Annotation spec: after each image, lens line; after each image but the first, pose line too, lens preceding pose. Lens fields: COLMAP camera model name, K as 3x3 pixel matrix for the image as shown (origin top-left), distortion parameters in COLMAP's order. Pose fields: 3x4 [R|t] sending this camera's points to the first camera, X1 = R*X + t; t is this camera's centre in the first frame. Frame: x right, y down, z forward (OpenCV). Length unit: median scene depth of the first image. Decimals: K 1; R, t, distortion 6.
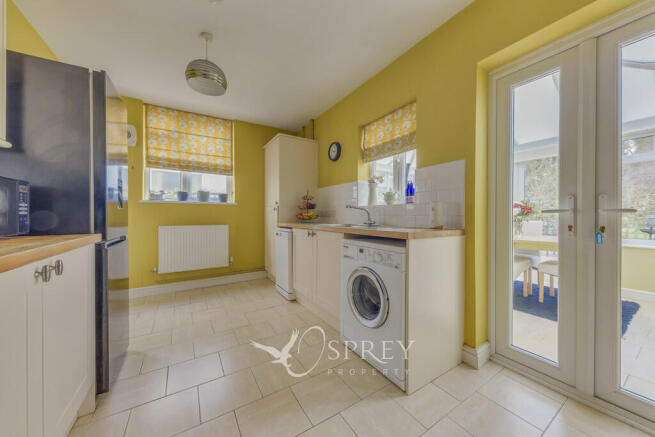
lens RADIAL K [[228.3, 0, 327.5], [0, 228.3, 216.9], [0, 0, 1]] dist [-0.000704, -0.000011]
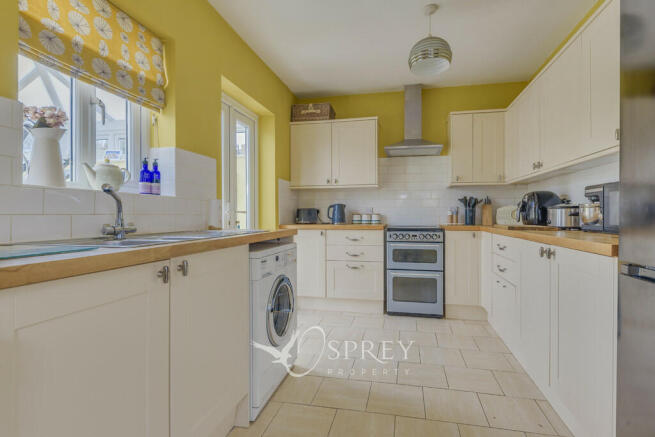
lens RADIAL K [[330.5, 0, 328.8], [0, 330.5, 218.4], [0, 0, 1]] dist [0.002645, 0.000270]
pose [[-0.703133, -0.012214, 0.710953, -0.593401], [-0.005511, 0.999916, 0.011728, -0.005628], [-0.711037, 0.004328, -0.703142, 1.234388]]
